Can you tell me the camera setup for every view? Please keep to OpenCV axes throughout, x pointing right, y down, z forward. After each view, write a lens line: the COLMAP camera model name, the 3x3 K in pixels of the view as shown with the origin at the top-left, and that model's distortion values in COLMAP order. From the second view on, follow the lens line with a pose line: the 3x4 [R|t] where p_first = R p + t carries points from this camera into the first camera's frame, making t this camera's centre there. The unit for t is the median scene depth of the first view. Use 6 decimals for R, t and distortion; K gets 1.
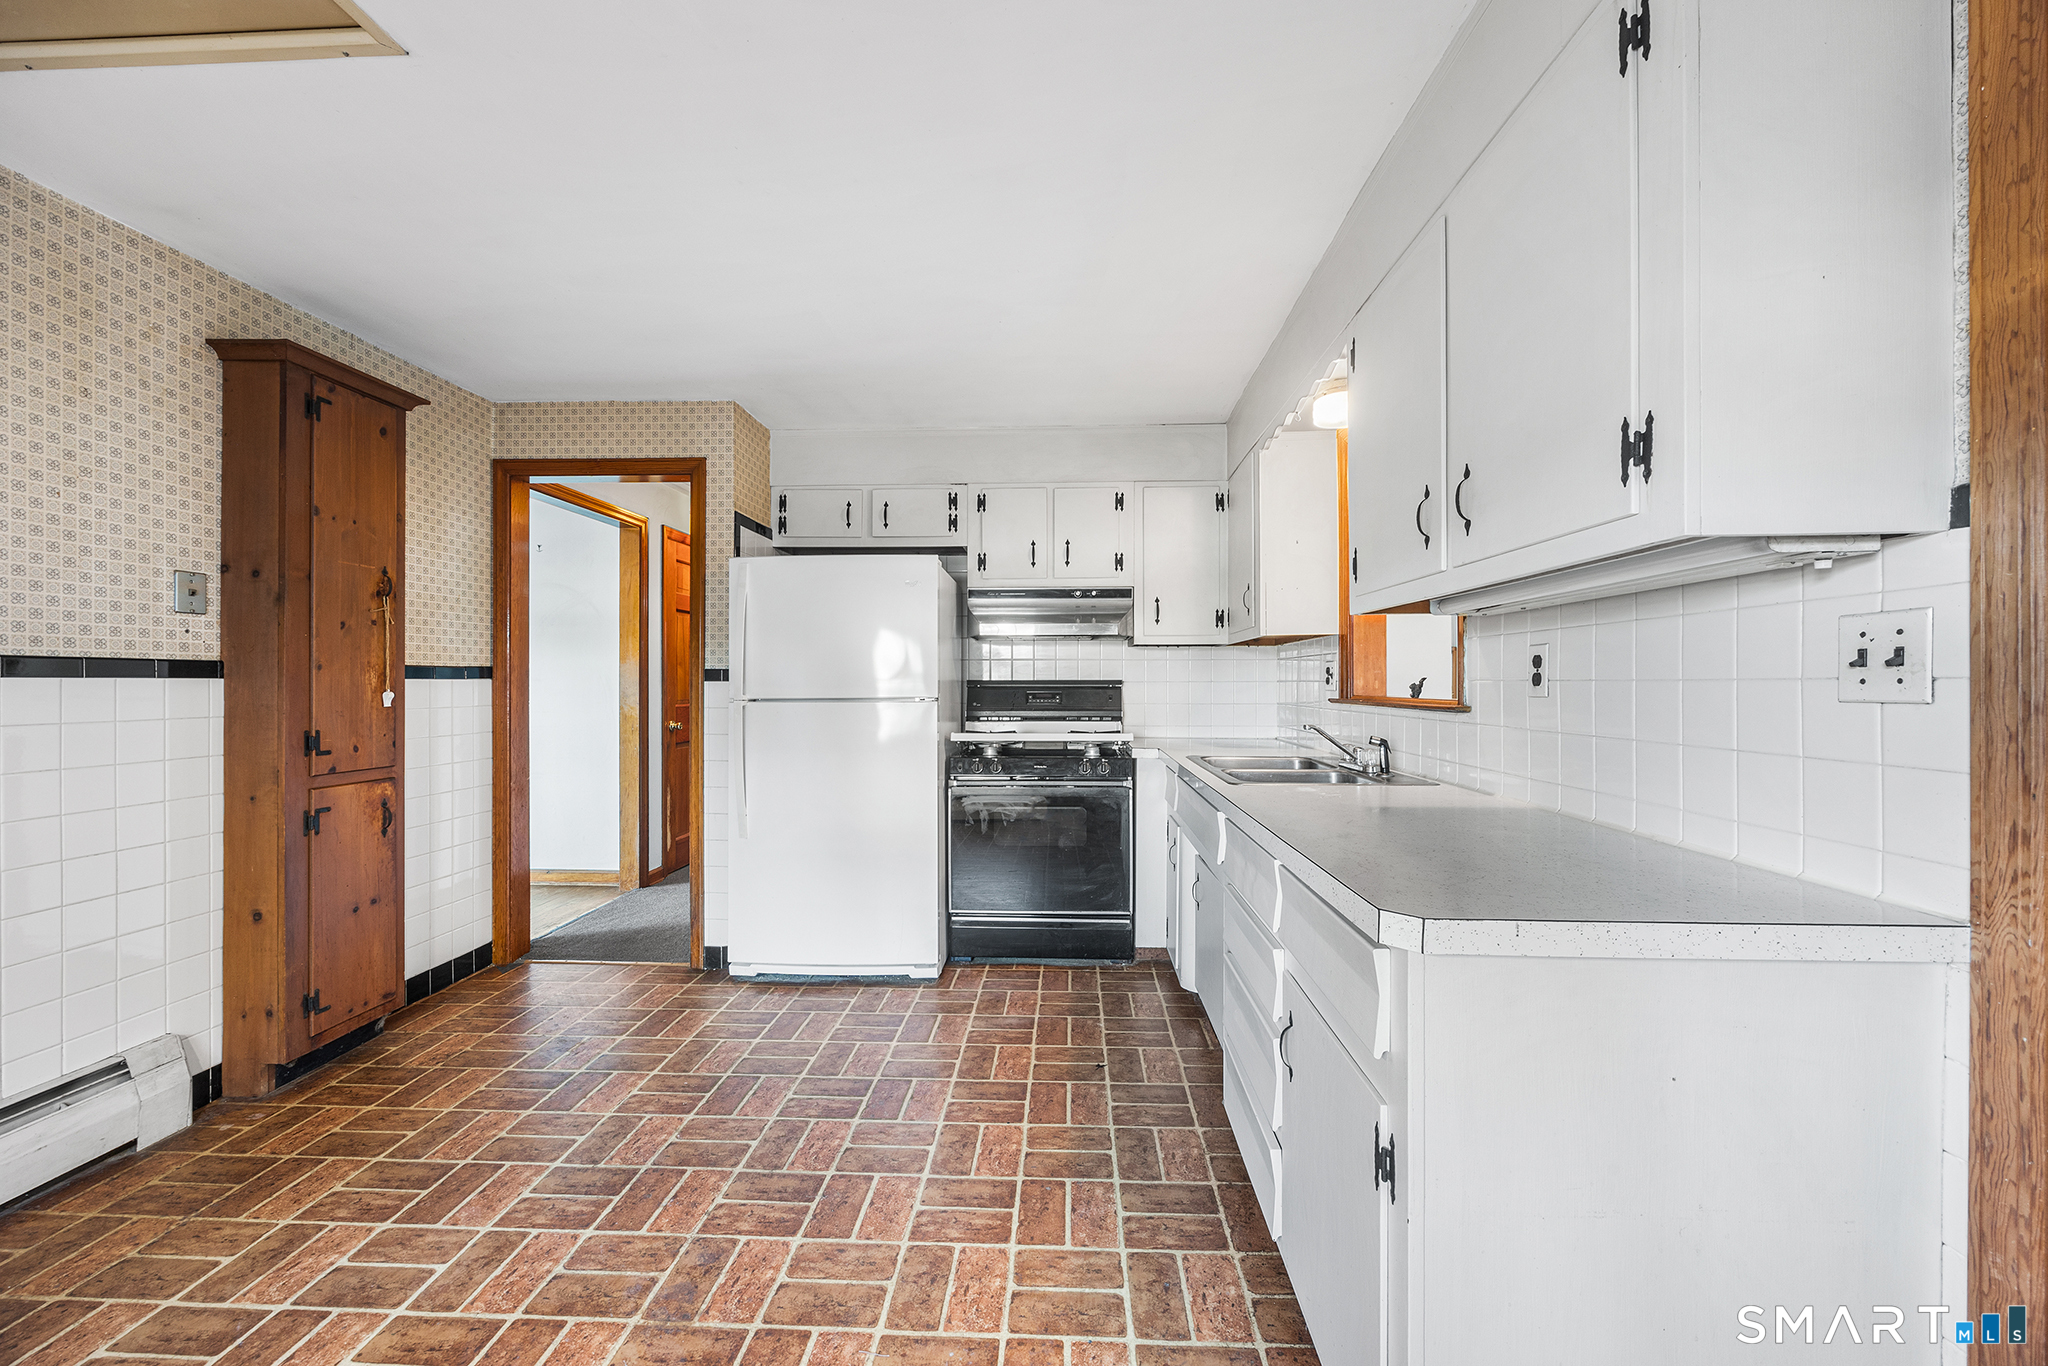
lens RADIAL K [[793.4, 0, 1034.8], [0, 793.4, 685.7], [0, 0, 1]] dist [-0.001763, -0.000142]
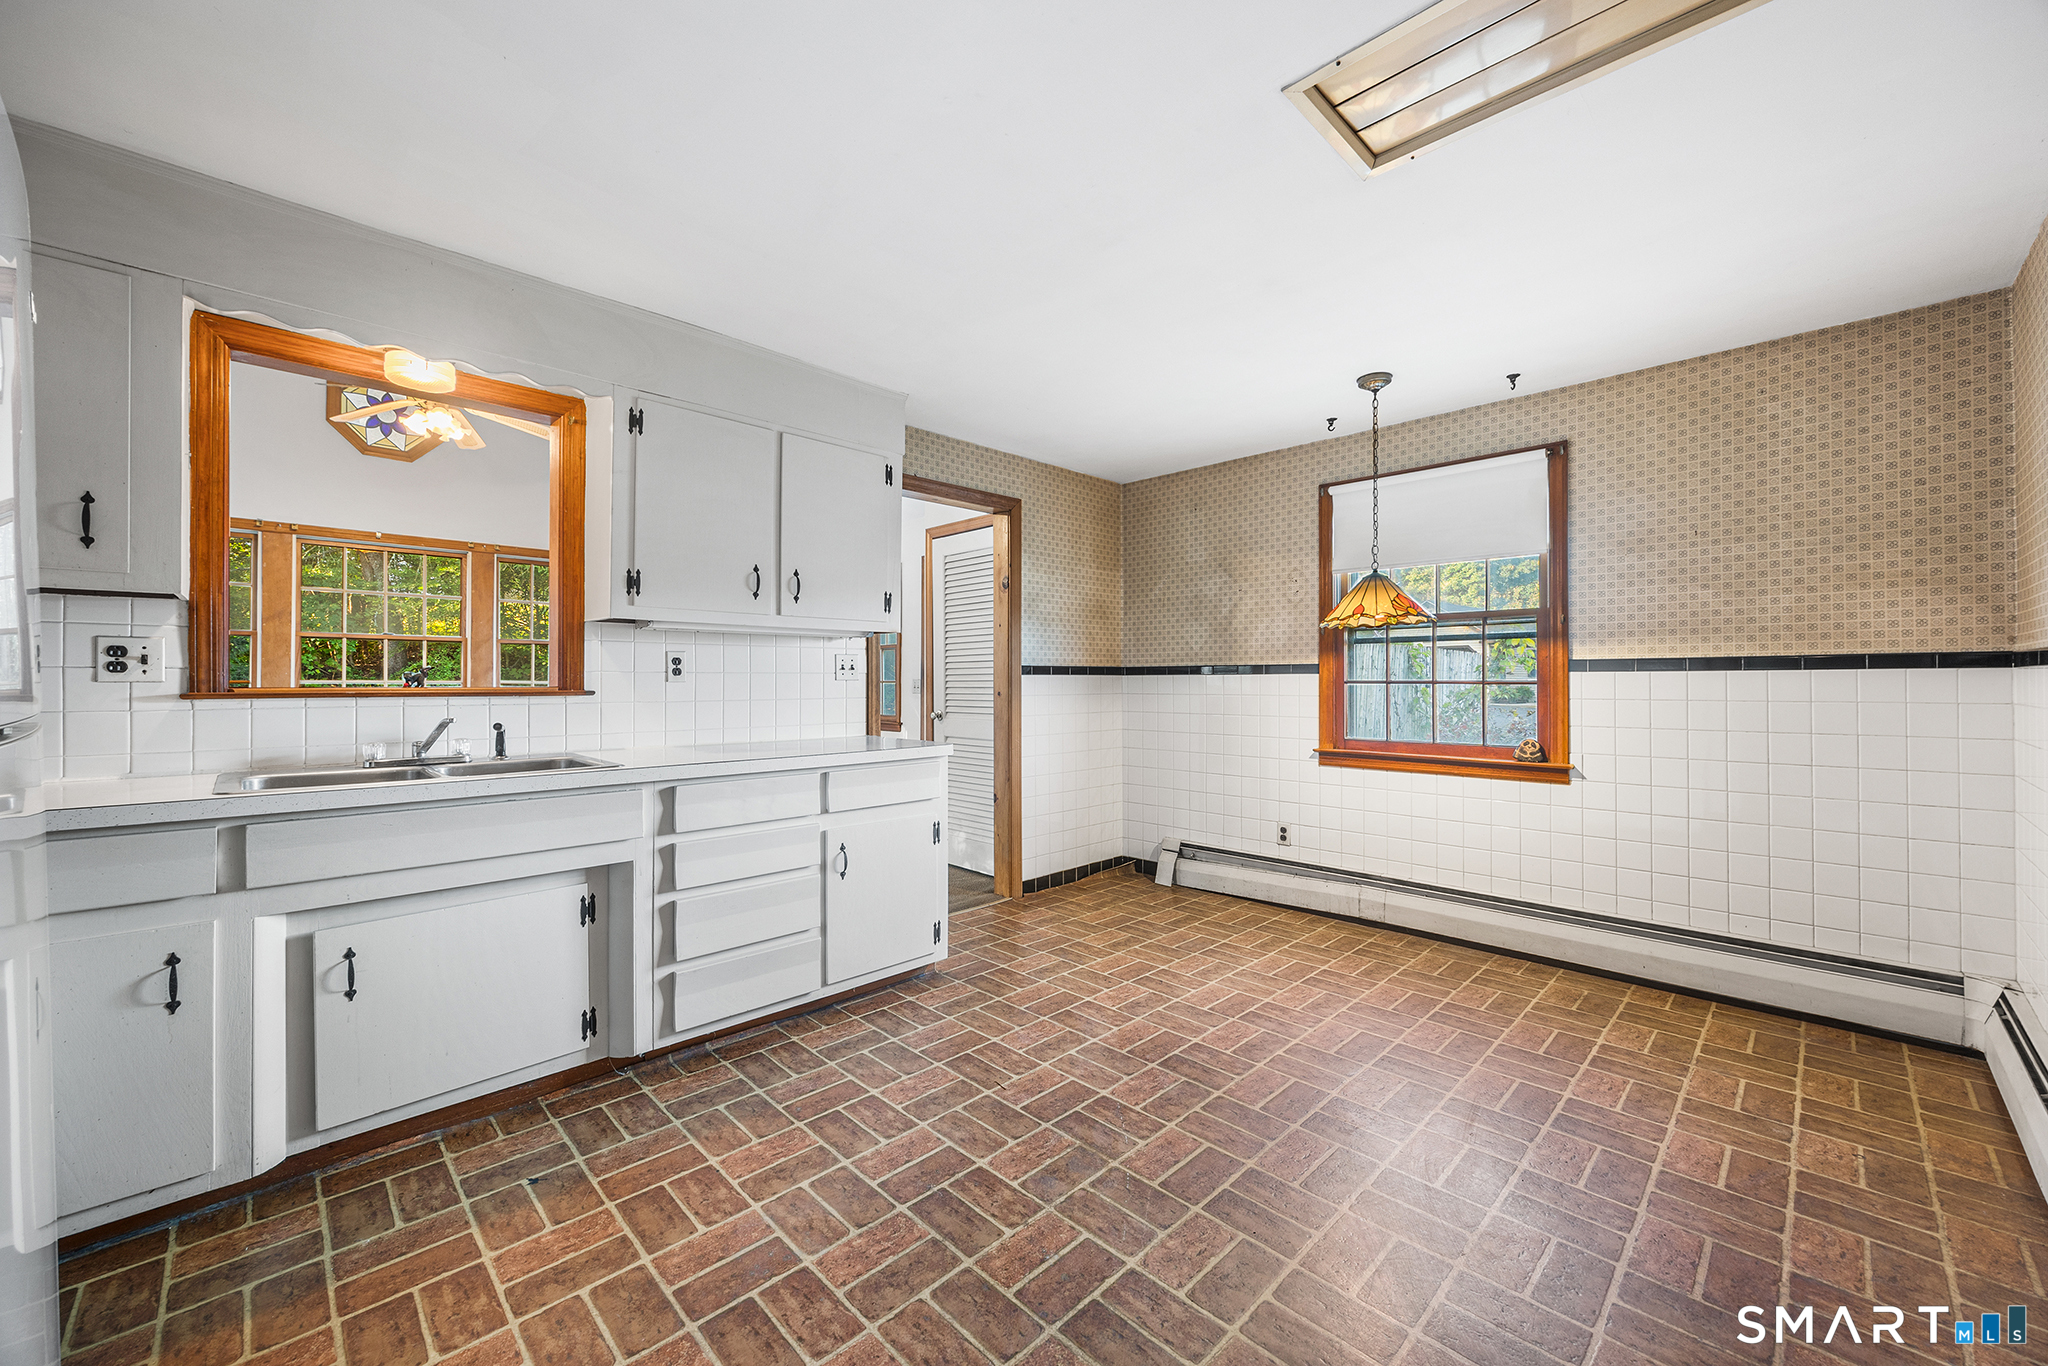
lens RADIAL K [[793.4, 0, 1023.5], [0, 793.4, 678.1], [0, 0, 1]] dist [-0.001763, -0.000142]
pose [[-0.730805, -0.003458, 0.682578, -1.127046], [-0.002655, 0.999994, 0.002223, -0.000900], [-0.682581, -0.000187, -0.730810, 1.803667]]
